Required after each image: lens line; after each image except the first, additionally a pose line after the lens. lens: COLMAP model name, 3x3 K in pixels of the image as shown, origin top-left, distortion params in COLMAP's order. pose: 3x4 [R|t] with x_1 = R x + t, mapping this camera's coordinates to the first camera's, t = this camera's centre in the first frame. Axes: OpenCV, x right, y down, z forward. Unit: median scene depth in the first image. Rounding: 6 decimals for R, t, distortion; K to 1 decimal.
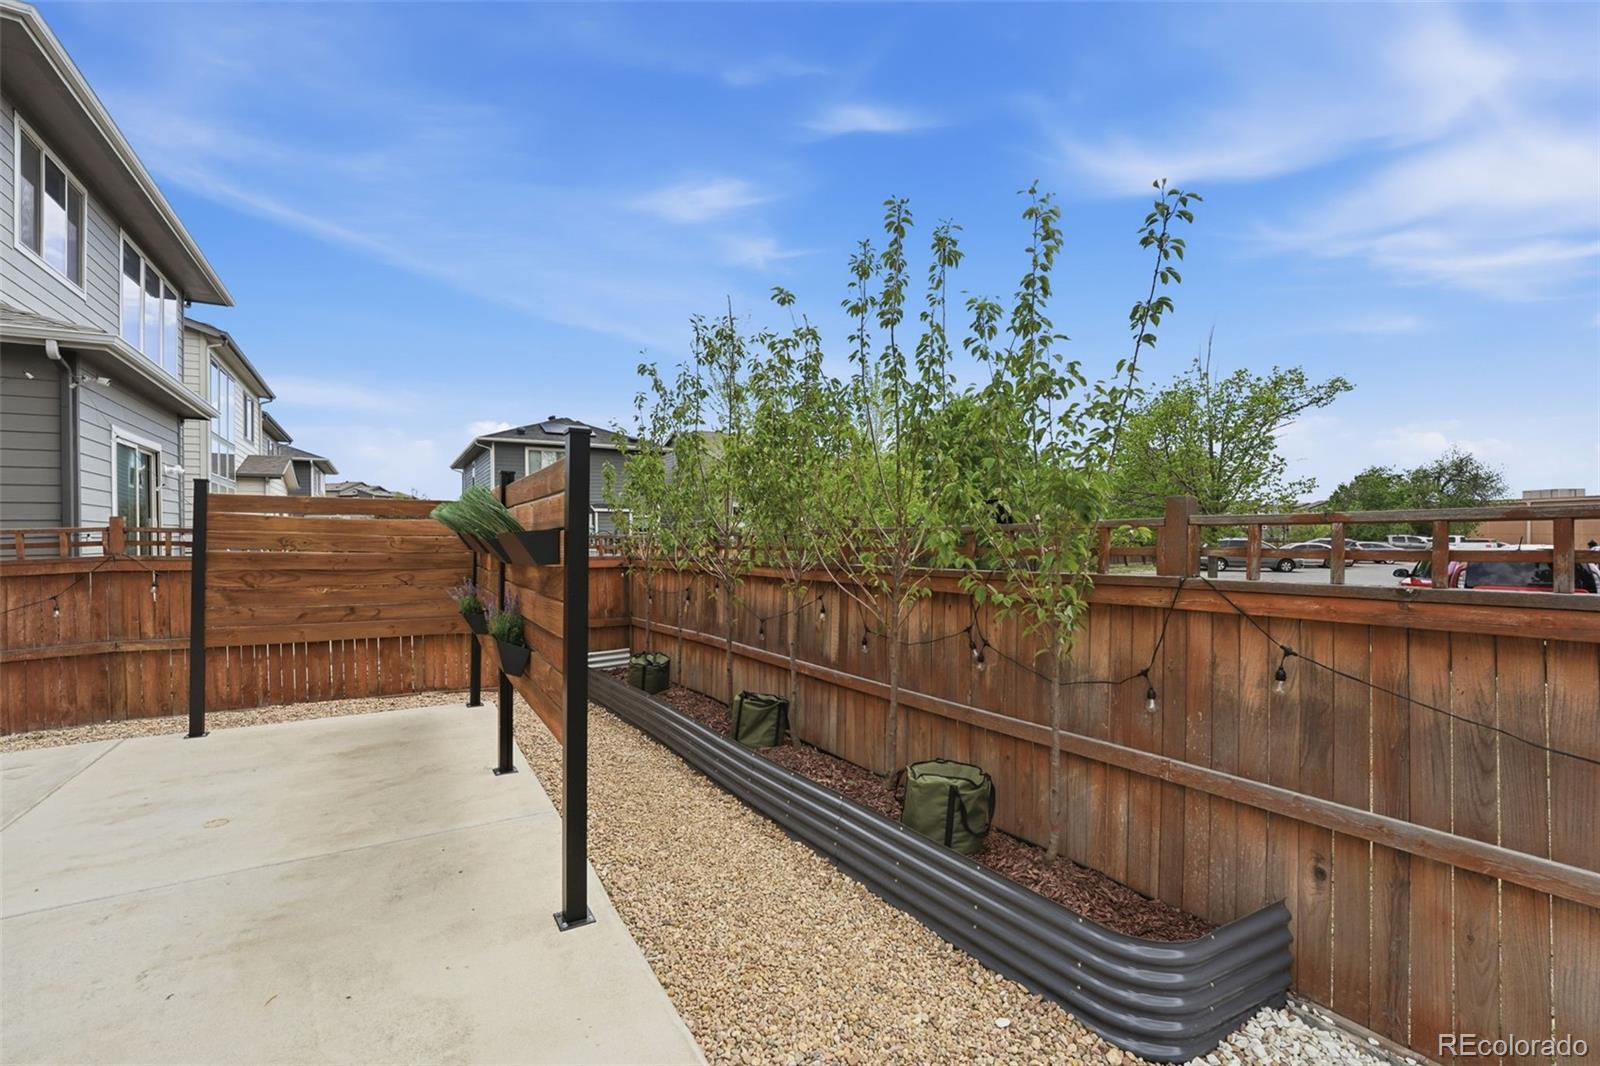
lens RADIAL K [[658.7, 0, 804.4], [0, 658.7, 535.2], [0, 0, 1]] dist [-0.026444, 0.001476]
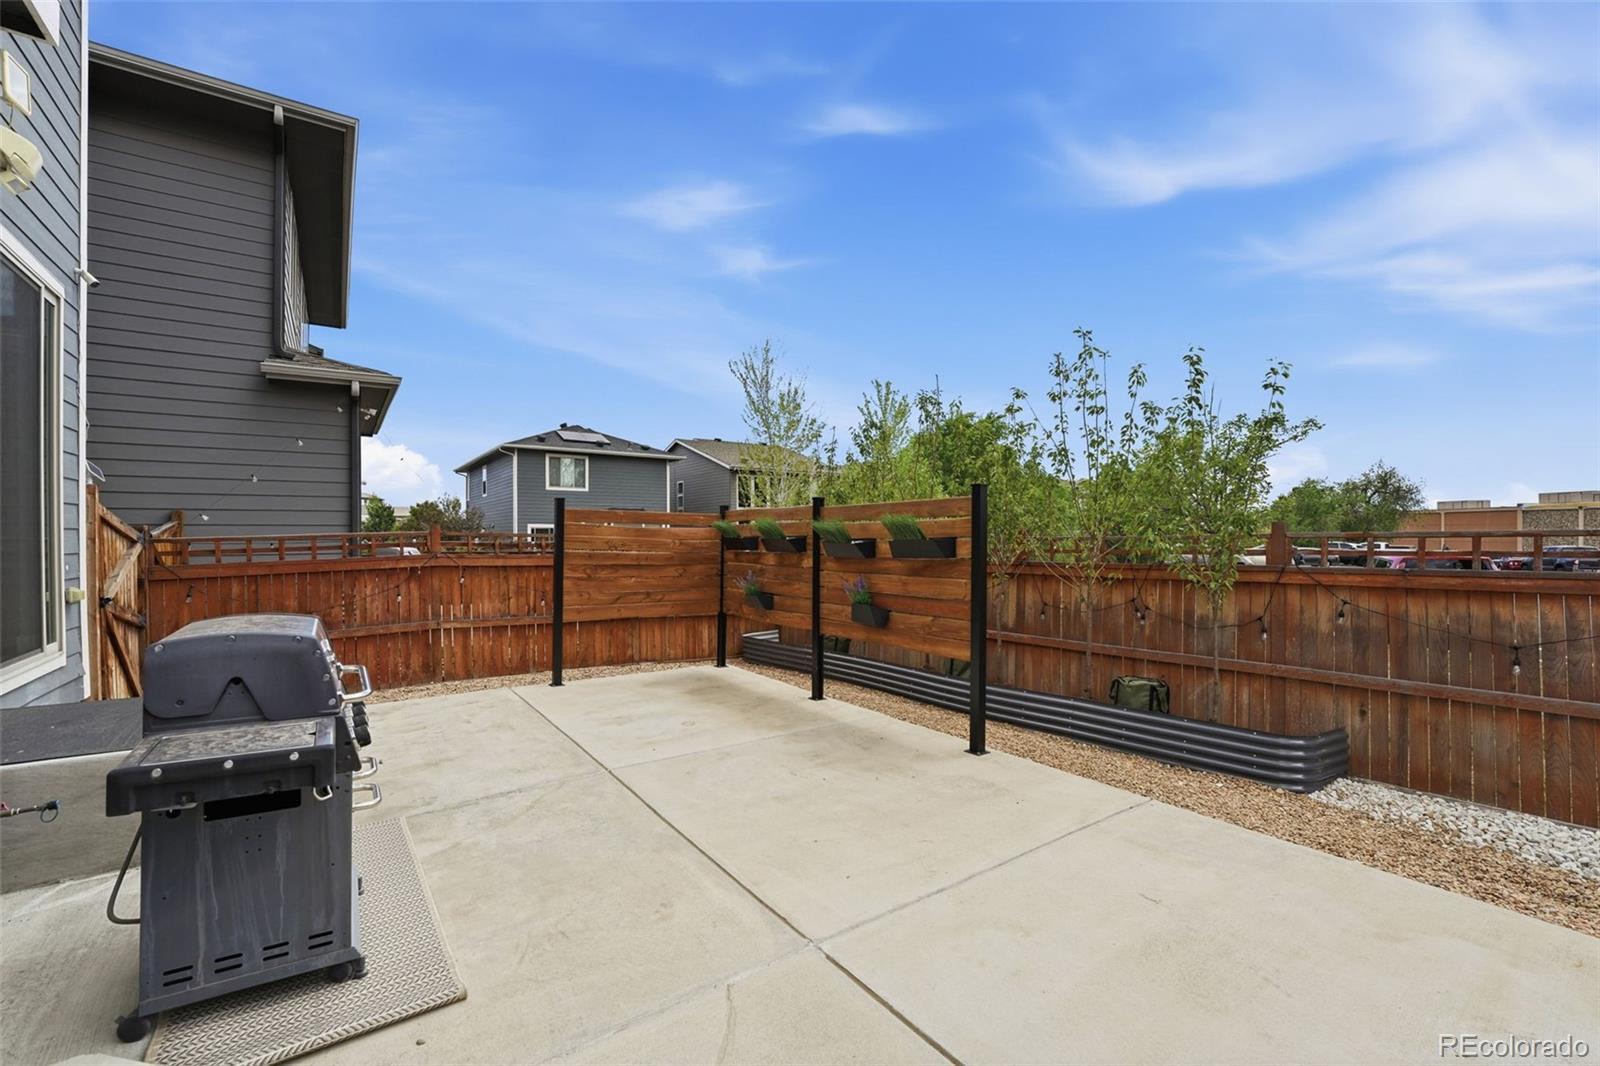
lens RADIAL K [[658.7, 0, 801.4], [0, 658.7, 538.4], [0, 0, 1]] dist [-0.026444, 0.001476]
pose [[0.997856, 0.005062, 0.065258, -0.686460], [-0.005044, 0.999987, -0.000441, -0.004304], [-0.065259, 0.000111, 0.997868, -0.567699]]
